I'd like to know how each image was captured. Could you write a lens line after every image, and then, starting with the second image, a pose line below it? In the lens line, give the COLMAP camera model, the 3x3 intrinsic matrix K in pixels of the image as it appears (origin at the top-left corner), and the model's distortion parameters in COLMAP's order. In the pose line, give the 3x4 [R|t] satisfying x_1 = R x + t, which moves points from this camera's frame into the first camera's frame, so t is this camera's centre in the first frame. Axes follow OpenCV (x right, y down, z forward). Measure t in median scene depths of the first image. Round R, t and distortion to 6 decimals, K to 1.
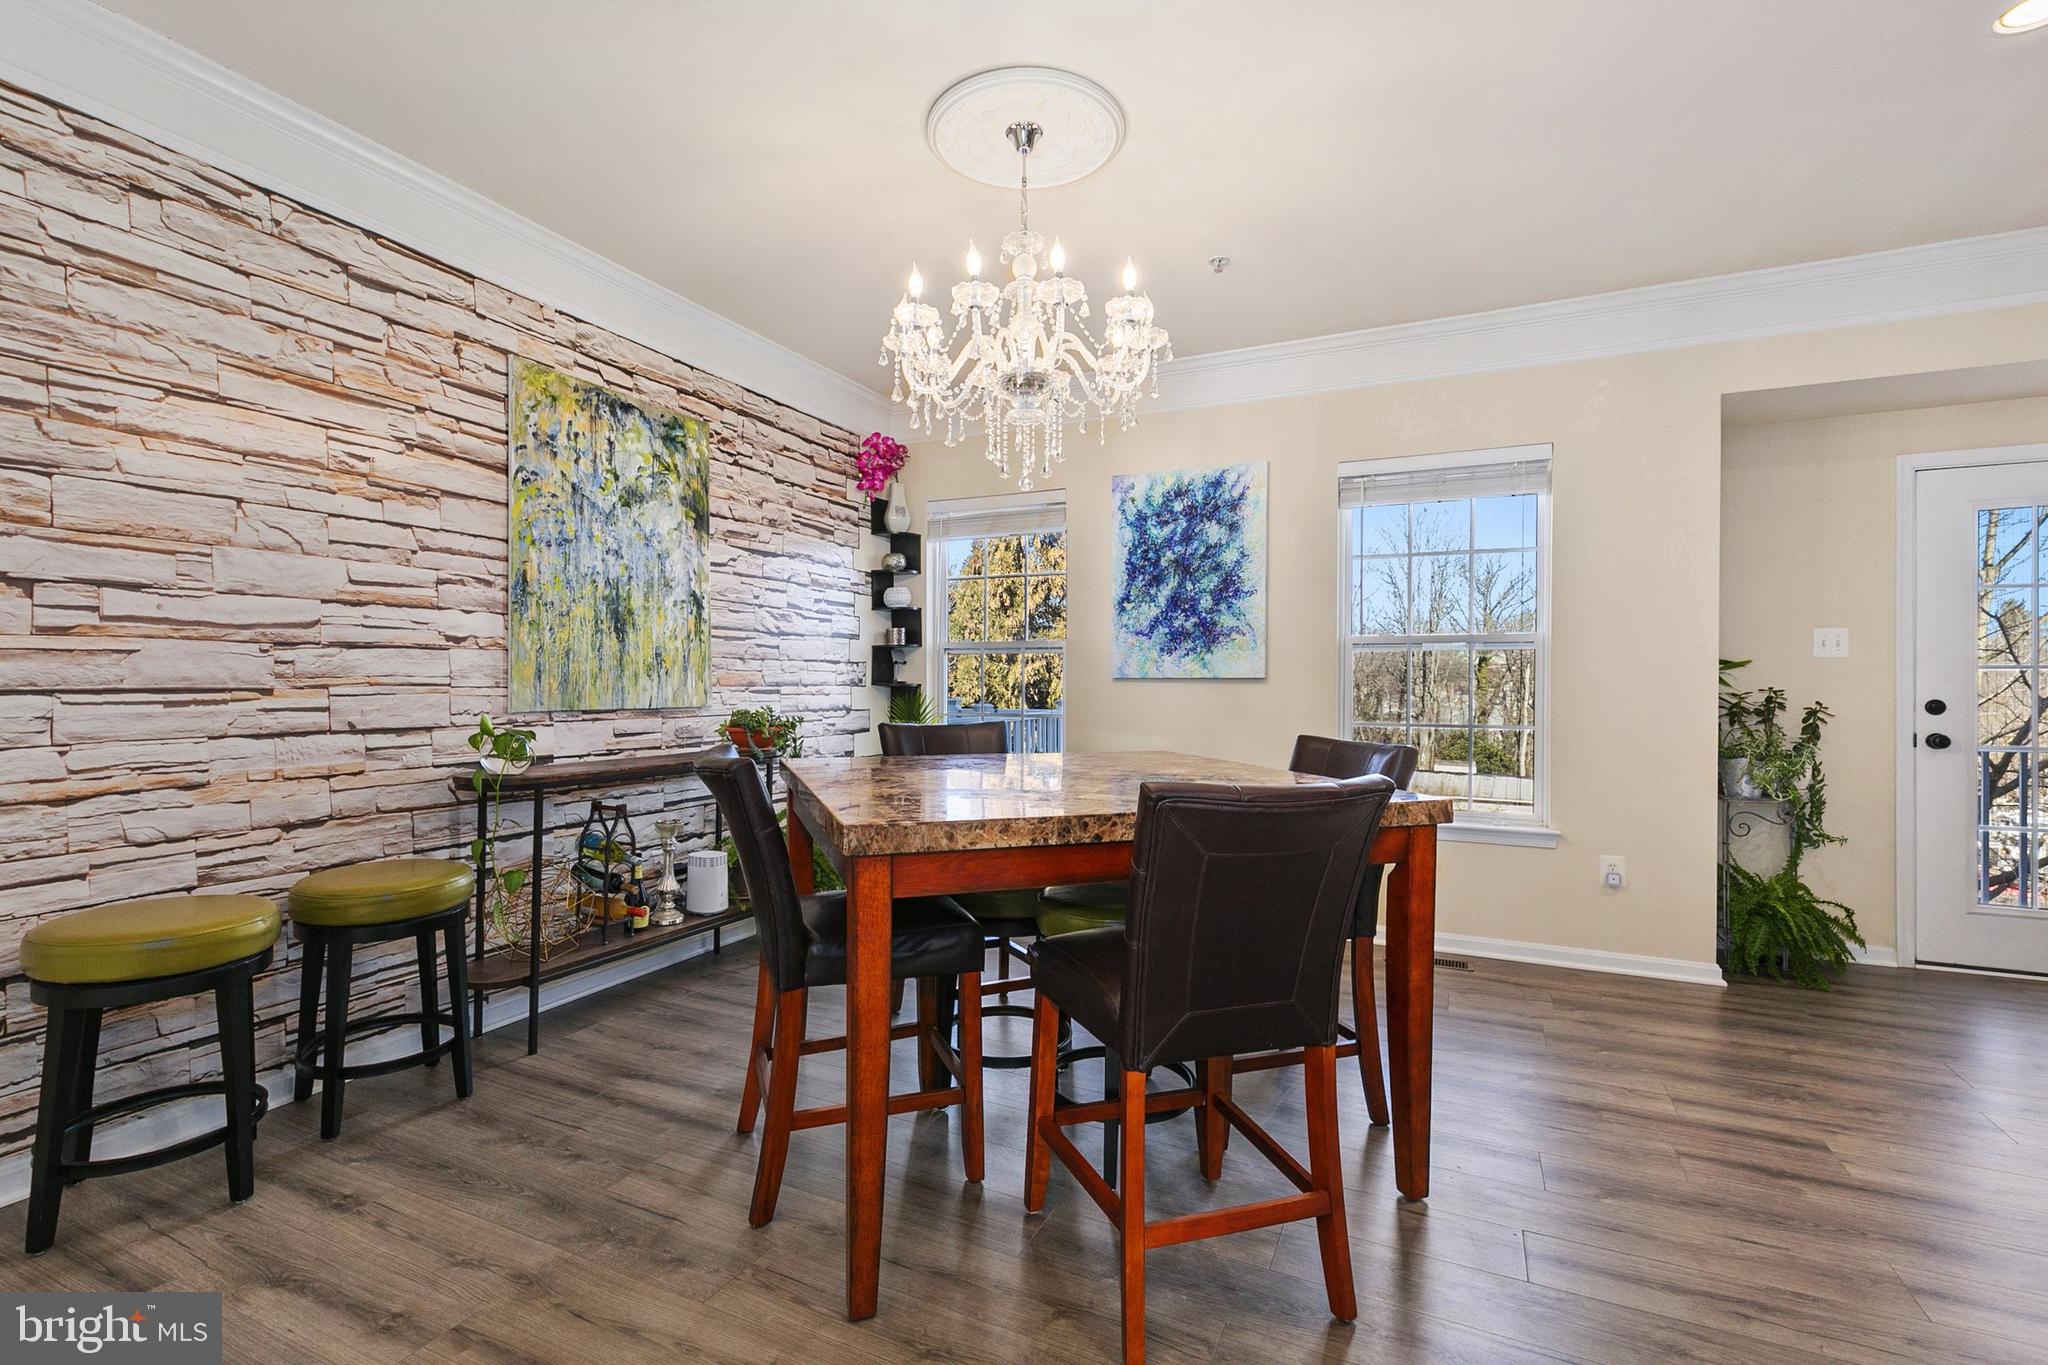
lens RADIAL K [[919.2, 0, 1017.4], [0, 919.2, 684.9], [0, 0, 1]] dist [0.003469, -0.000494]
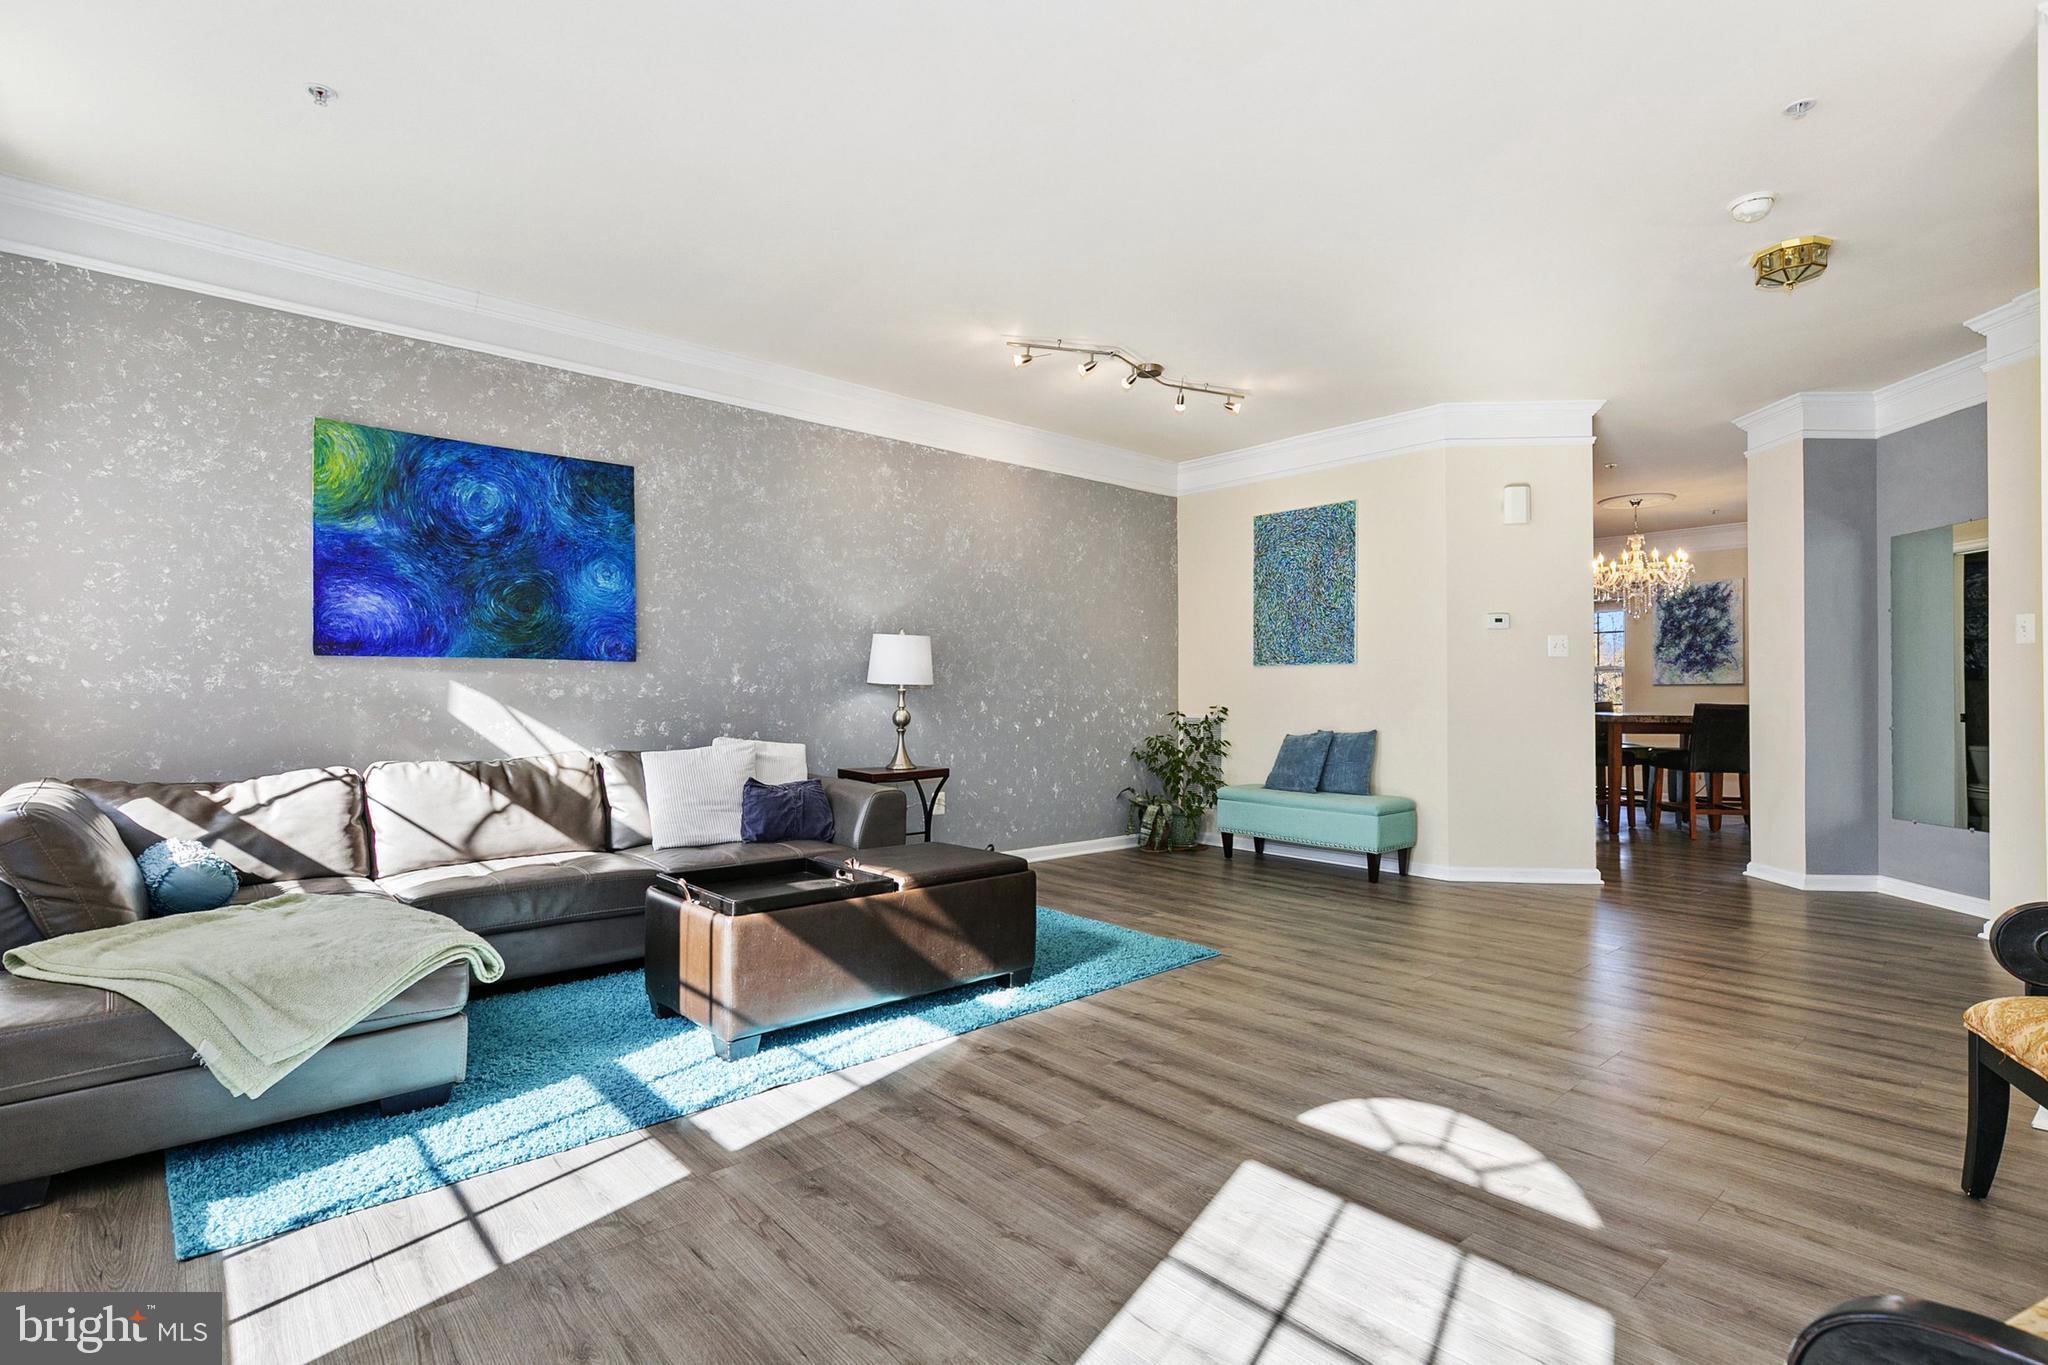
lens RADIAL K [[973.8, 0, 1024.0], [0, 973.8, 682.5], [0, 0, 1]] dist [0.001437, 0.000186]
pose [[0.920249, -0.007857, -0.391254, -0.390764], [0.000215, 0.999808, -0.019573, 0.035175], [0.391333, 0.017928, 0.920074, -1.781983]]
